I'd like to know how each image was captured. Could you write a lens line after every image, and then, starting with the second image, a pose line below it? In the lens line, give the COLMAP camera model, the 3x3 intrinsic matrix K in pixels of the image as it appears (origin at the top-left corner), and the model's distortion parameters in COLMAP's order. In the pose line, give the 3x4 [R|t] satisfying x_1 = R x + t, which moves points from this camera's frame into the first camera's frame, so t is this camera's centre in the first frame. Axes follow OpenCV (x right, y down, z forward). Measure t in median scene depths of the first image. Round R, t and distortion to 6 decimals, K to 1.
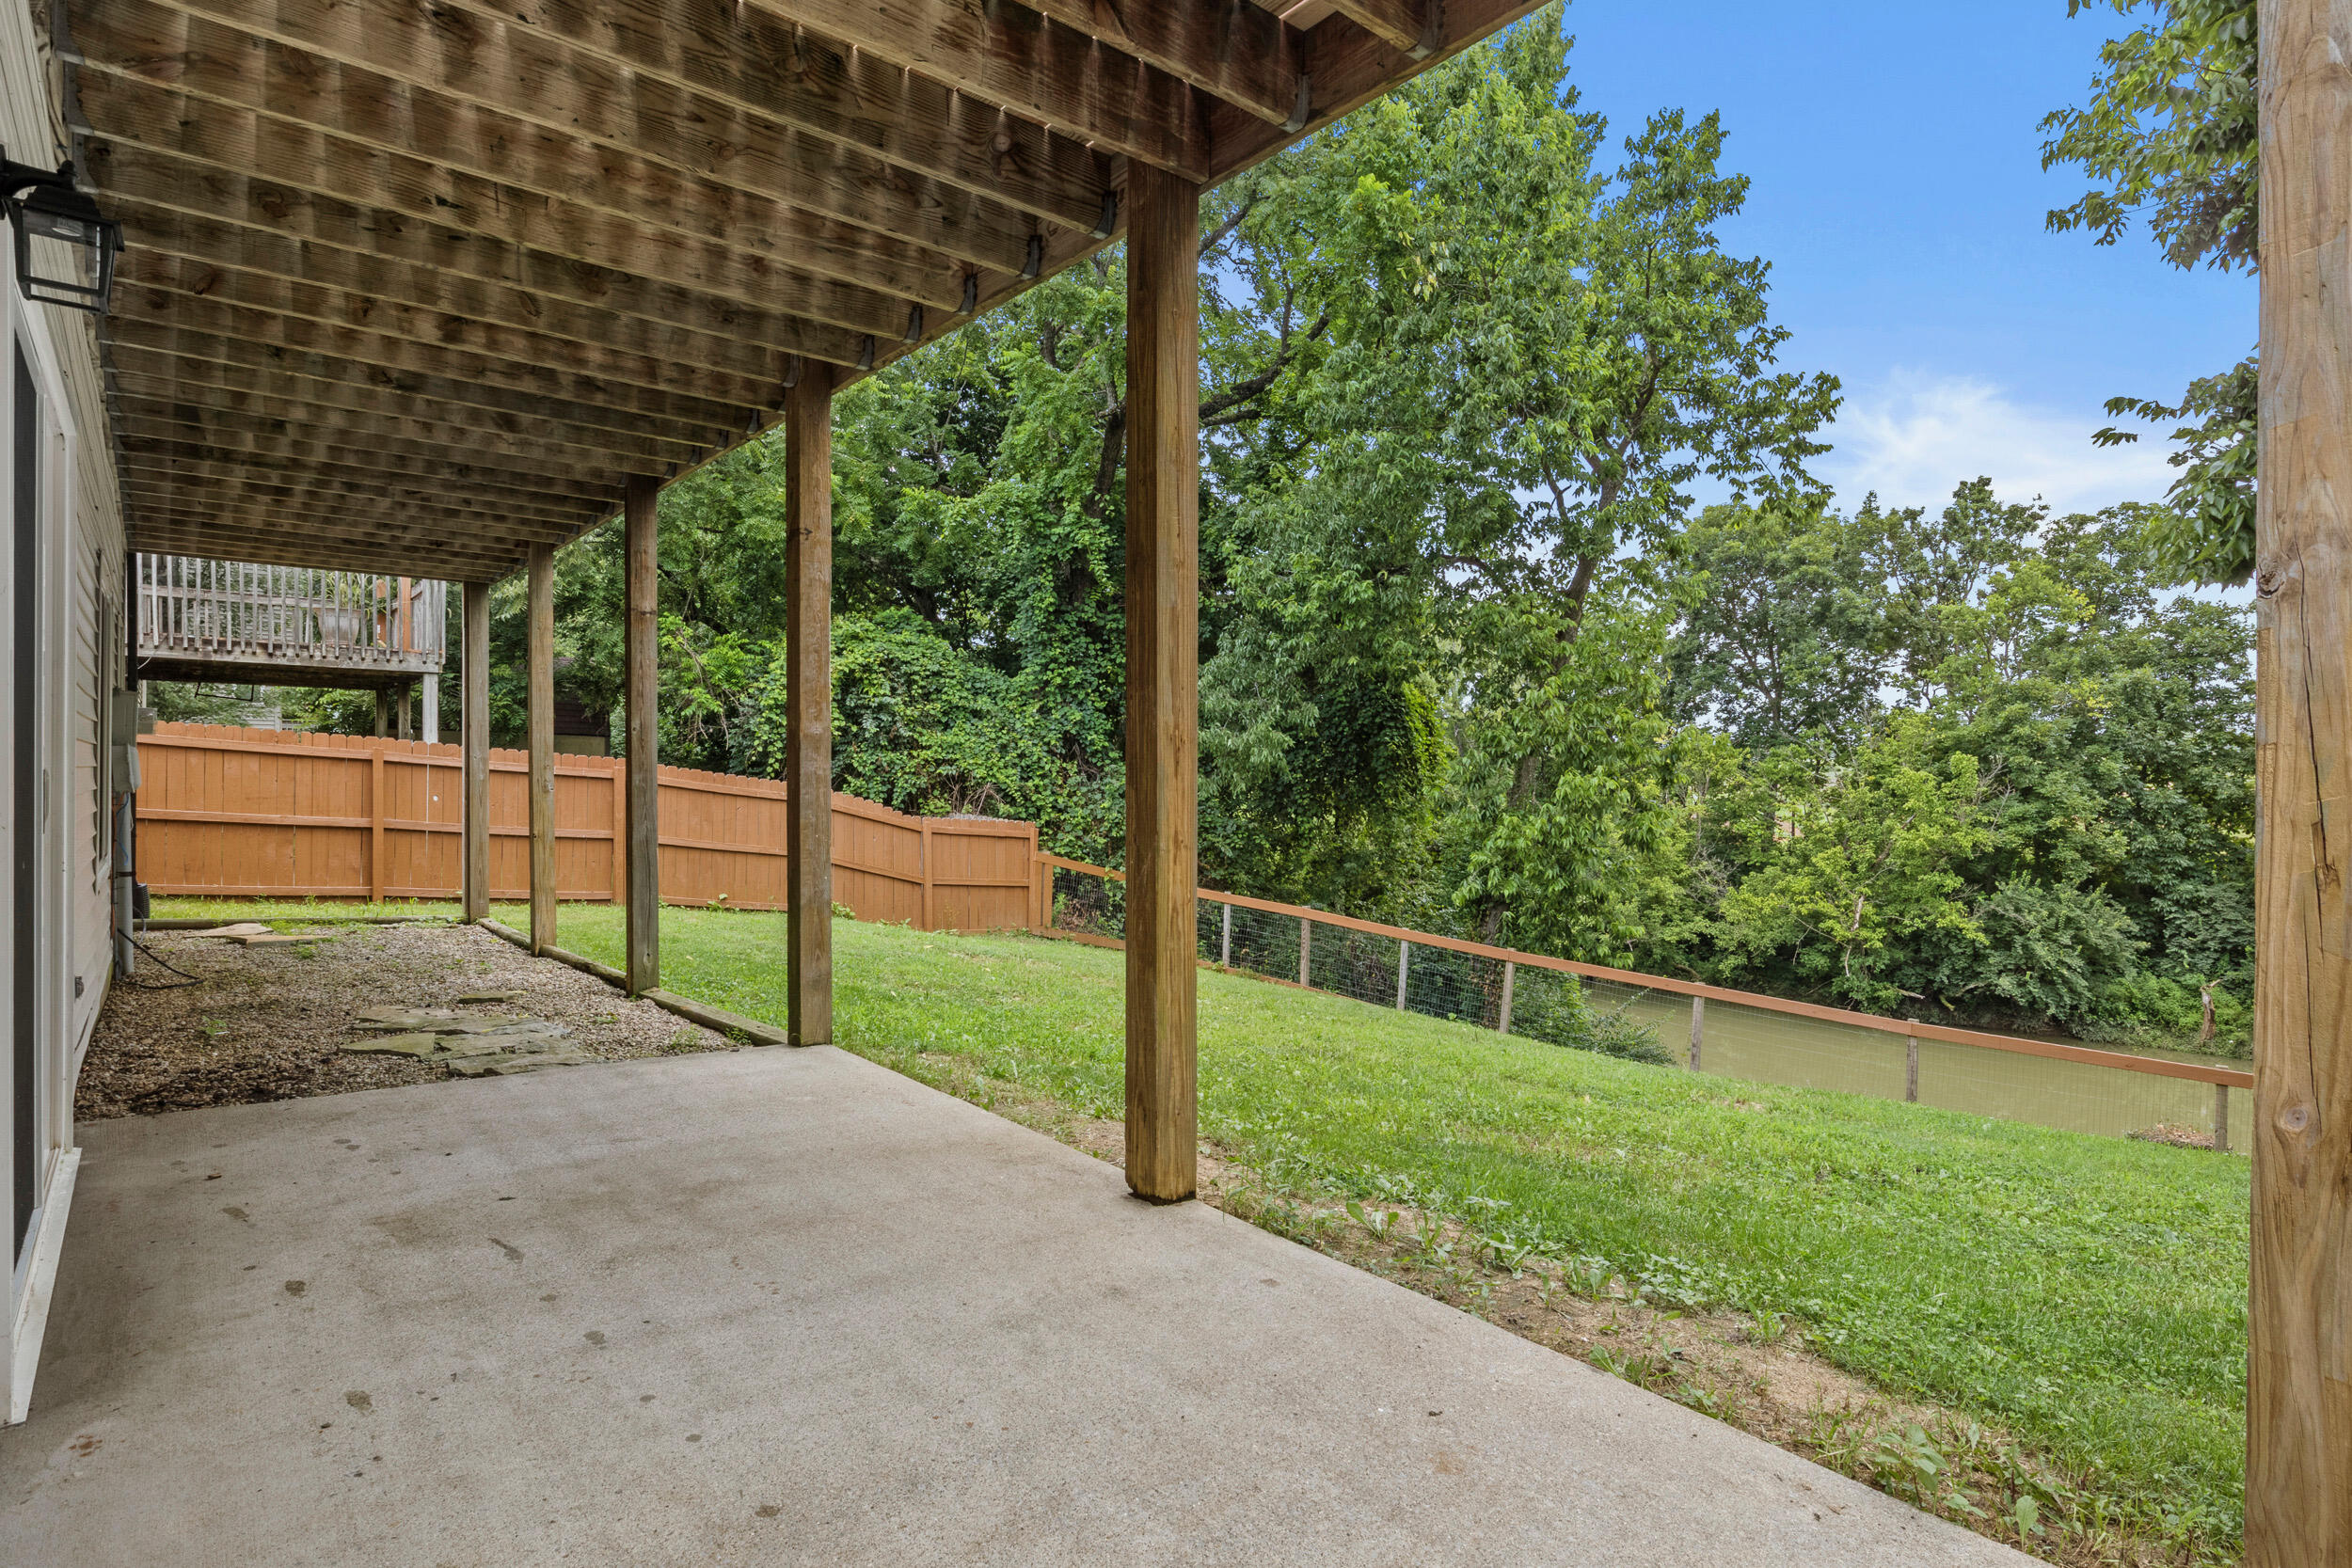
lens RADIAL K [[1241.2, 0, 1193.1], [0, 1241.2, 783.9], [0, 0, 1]] dist [-0.005353, 0.000961]
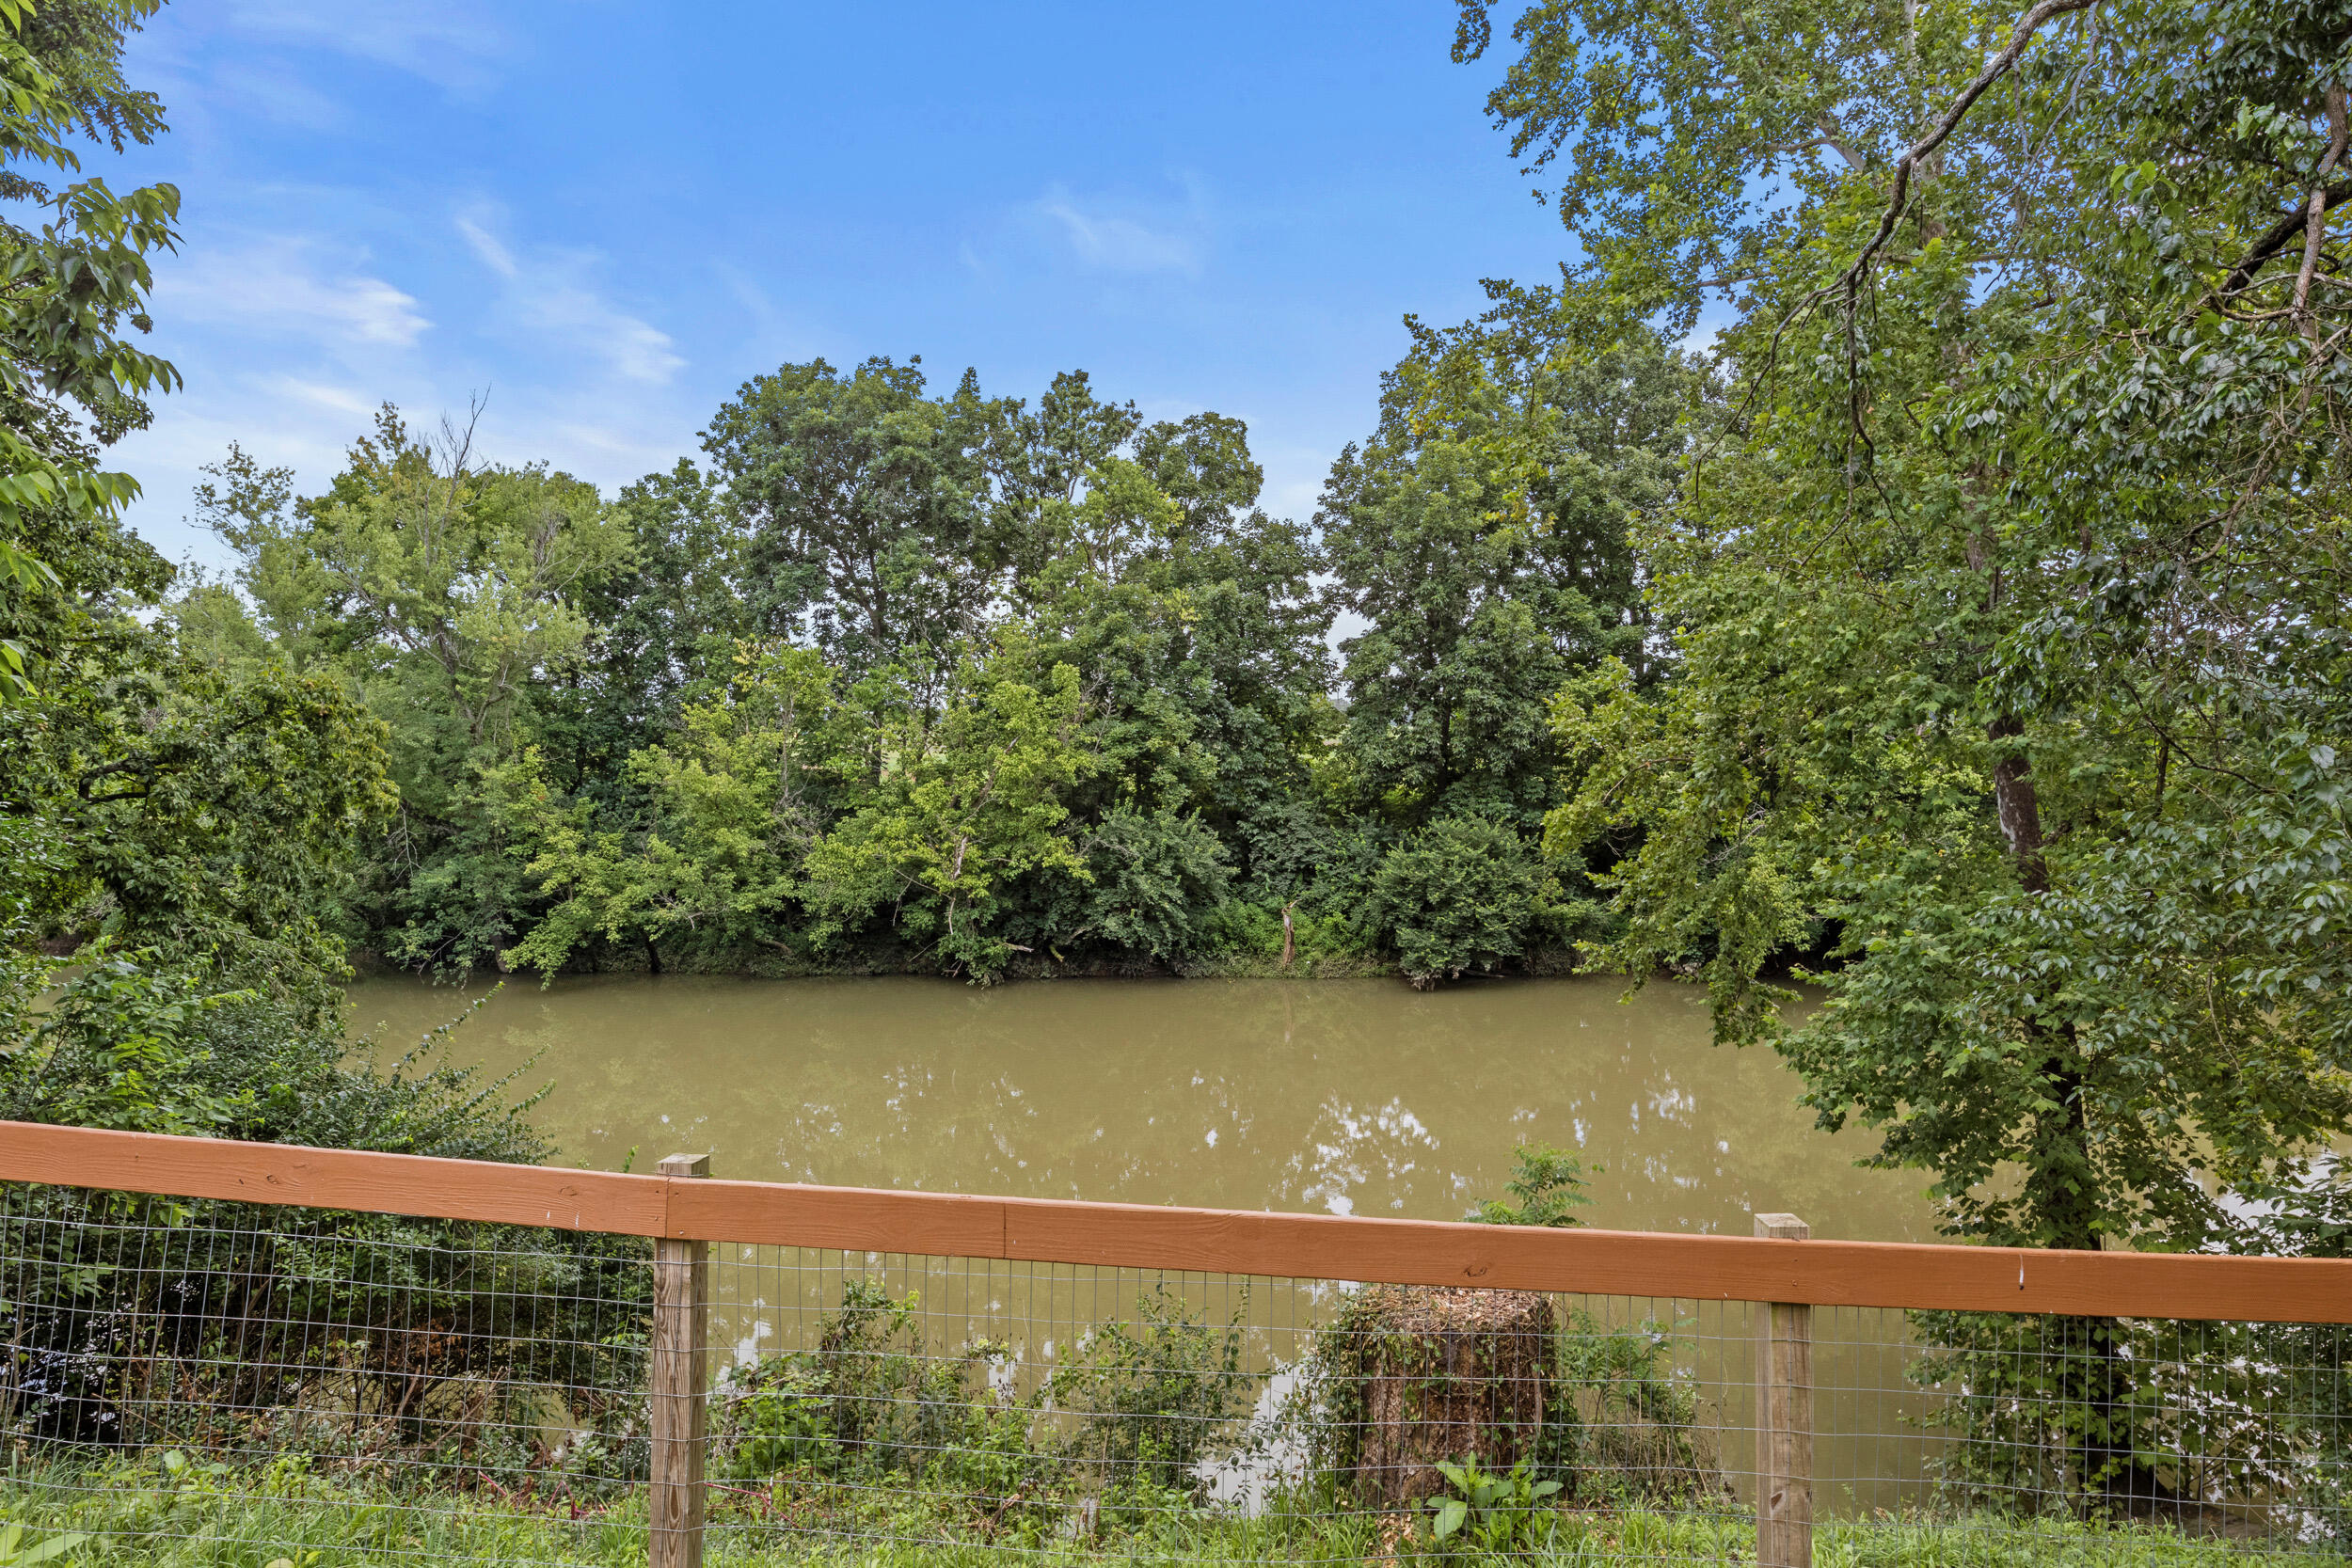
lens RADIAL K [[1361.5, 0, 1175.1], [0, 1361.5, 791.9], [0, 0, 1]] dist [0.011946, -0.004215]
pose [[0.809474, -0.038168, 0.585914, 0.117850], [0.018779, 0.999057, 0.039138, 0.027157], [-0.586855, -0.020678, 0.809428, 0.175646]]
